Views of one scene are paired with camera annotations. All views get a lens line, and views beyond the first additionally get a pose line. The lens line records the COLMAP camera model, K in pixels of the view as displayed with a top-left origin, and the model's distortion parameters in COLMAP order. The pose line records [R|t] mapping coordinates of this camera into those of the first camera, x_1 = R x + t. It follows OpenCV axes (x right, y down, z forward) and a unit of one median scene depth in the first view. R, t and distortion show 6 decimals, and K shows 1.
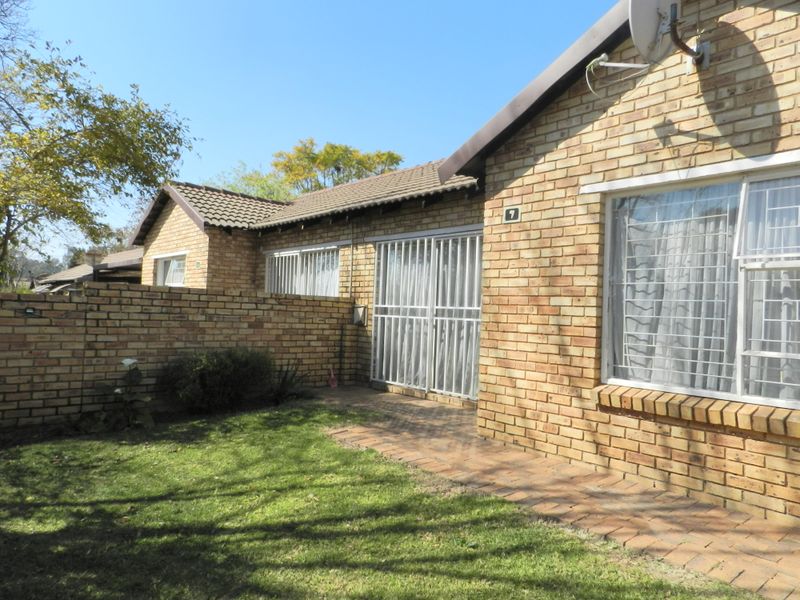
lens RADIAL K [[541.6, 0, 395.5], [0, 541.6, 300.9], [0, 0, 1]] dist [0.028917, -0.001330]
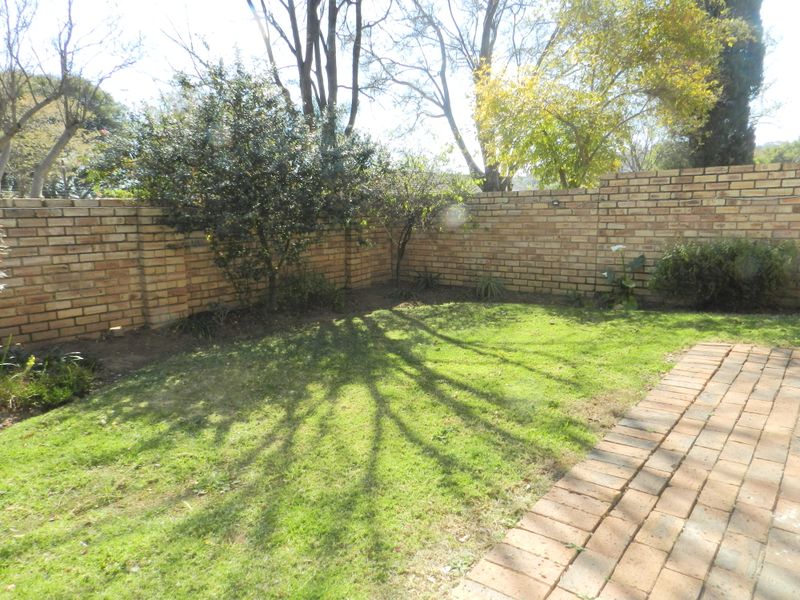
lens RADIAL K [[541.6, 0, 395.5], [0, 541.6, 300.9], [0, 0, 1]] dist [0.028917, -0.001330]
pose [[0.188640, 0.119865, -0.974704, 0.487626], [0.045545, 0.990387, 0.130608, 0.059792], [0.980990, -0.069031, 0.181367, 0.406914]]
